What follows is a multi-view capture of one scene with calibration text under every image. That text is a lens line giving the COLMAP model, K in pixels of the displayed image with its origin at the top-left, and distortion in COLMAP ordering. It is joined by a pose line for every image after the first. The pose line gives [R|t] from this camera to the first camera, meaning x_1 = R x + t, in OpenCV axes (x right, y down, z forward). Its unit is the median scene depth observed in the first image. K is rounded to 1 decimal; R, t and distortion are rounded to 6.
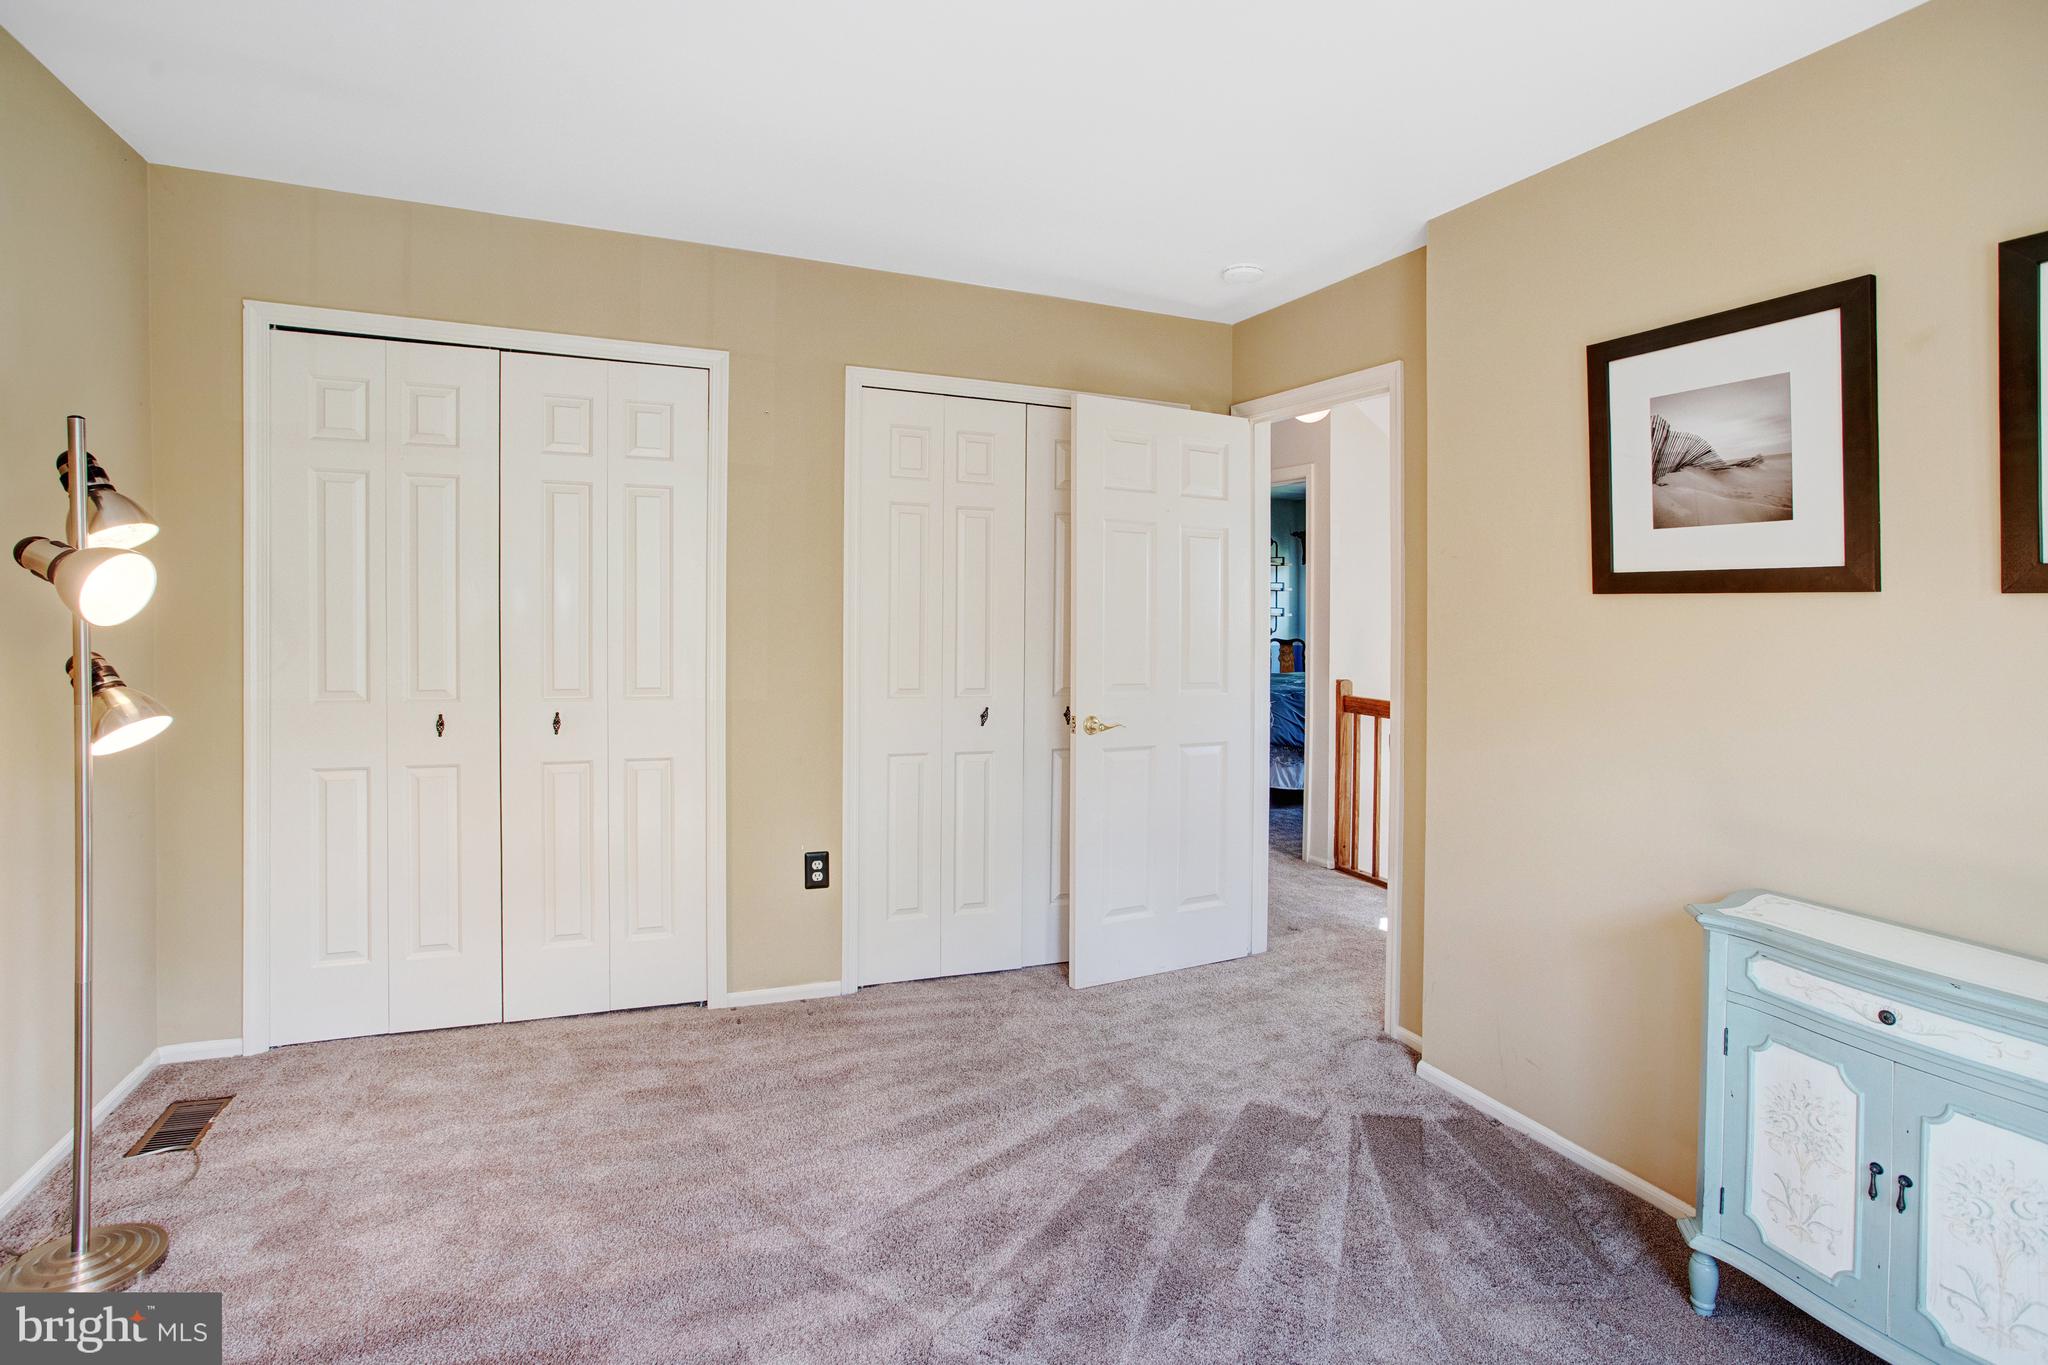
lens RADIAL K [[1093.0, 0, 1013.3], [0, 1093.0, 617.7], [0, 0, 1]] dist [-0.054790, 0.045340]
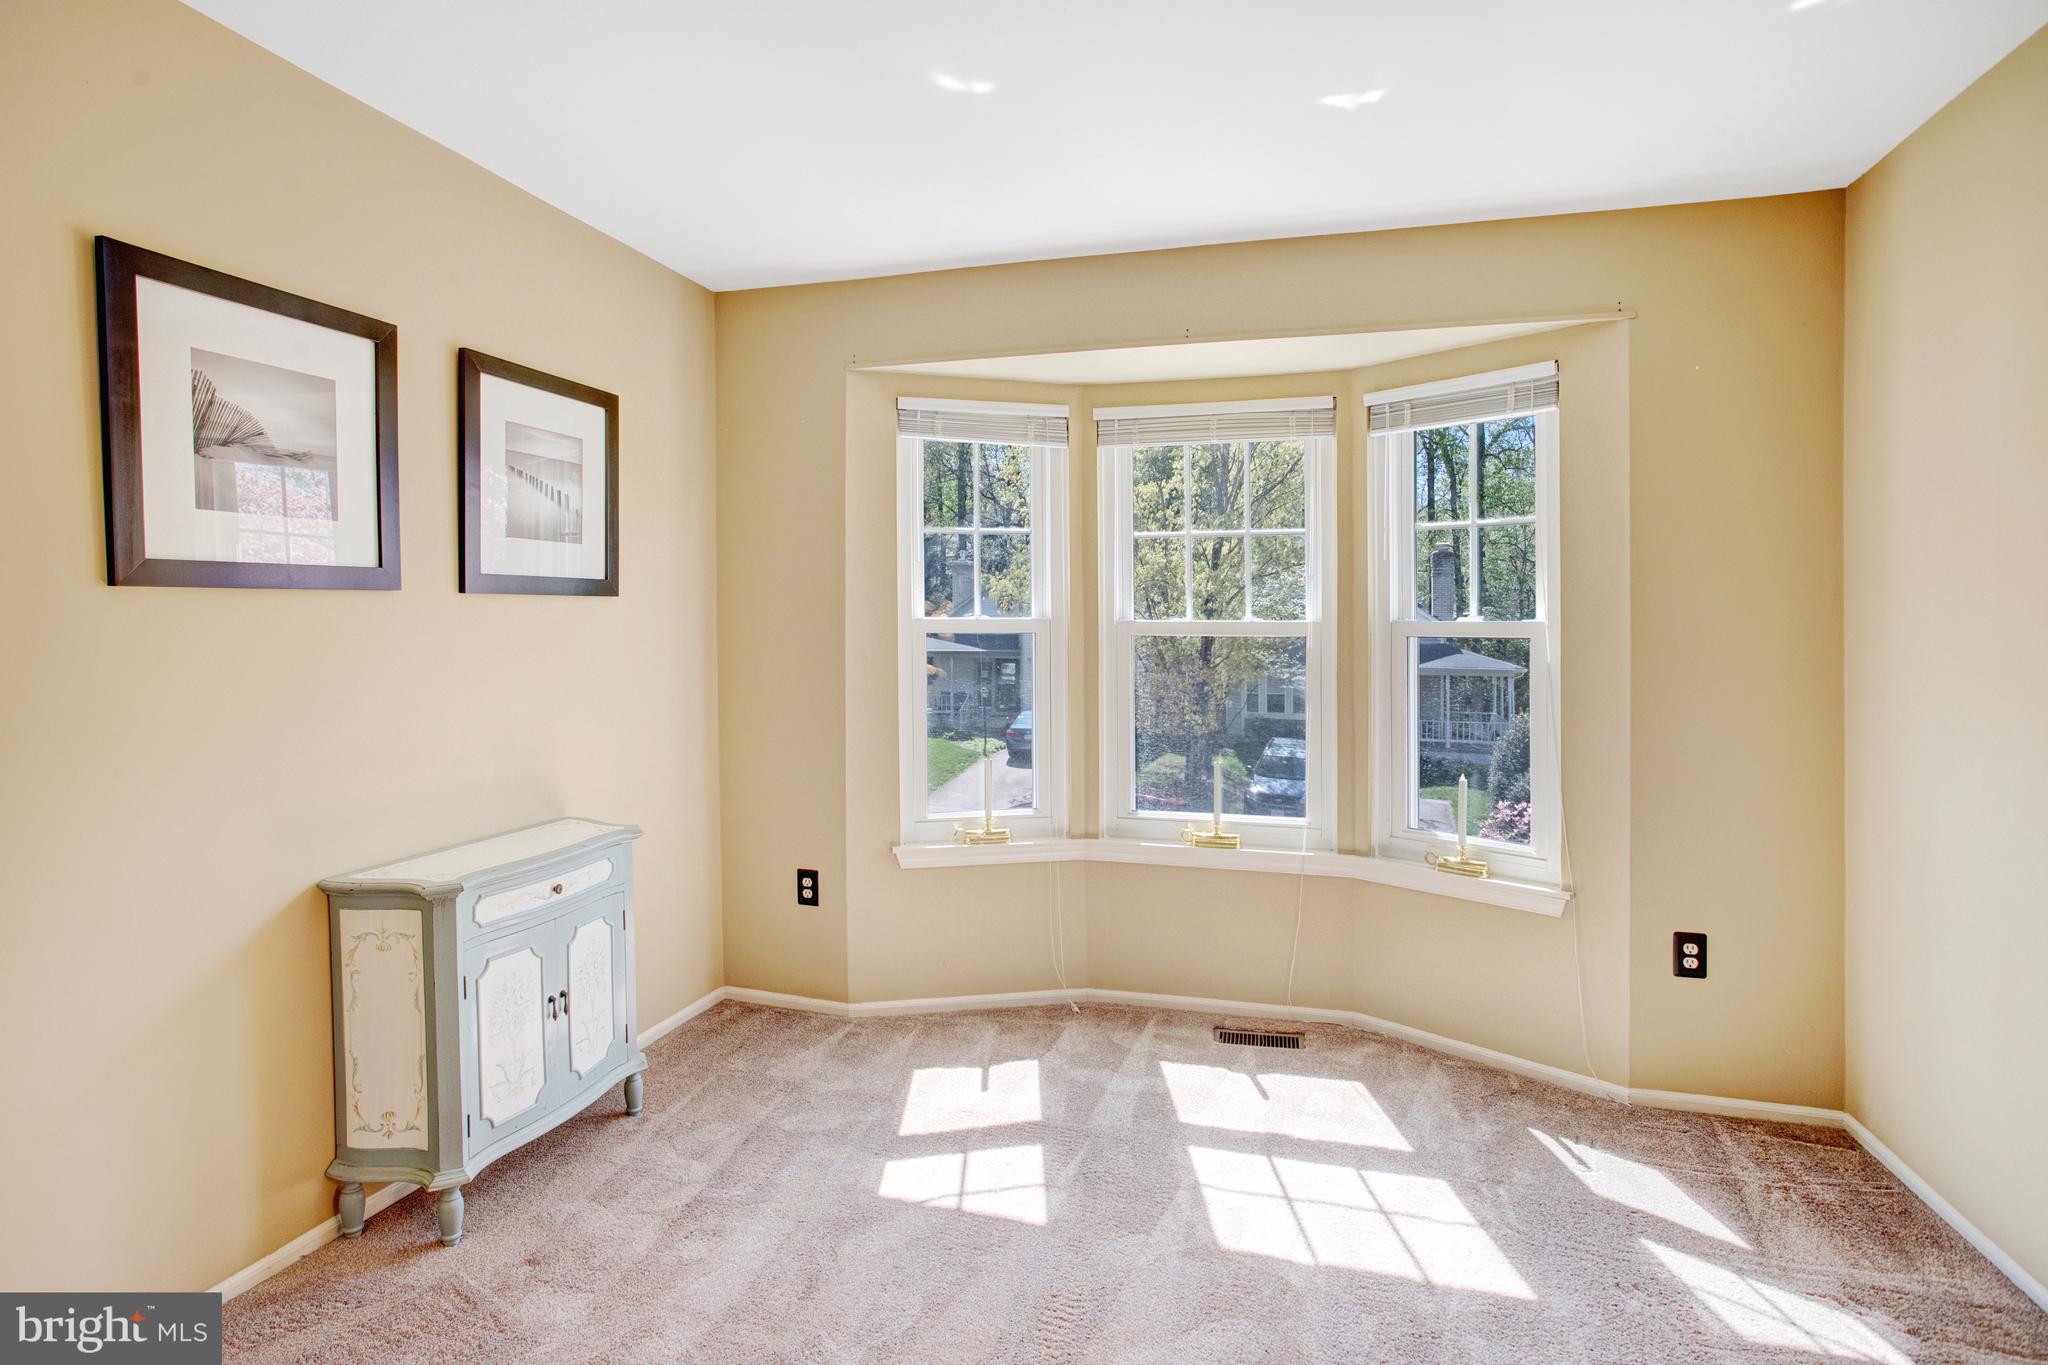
lens RADIAL K [[1093.0, 0, 1013.3], [0, 1093.0, 617.7], [0, 0, 1]] dist [-0.054790, 0.045340]
pose [[-0.782666, -0.016428, 0.622225, -0.429432], [-0.003395, 0.999749, 0.022126, -0.020540], [-0.622433, 0.015204, -0.782526, 1.331405]]
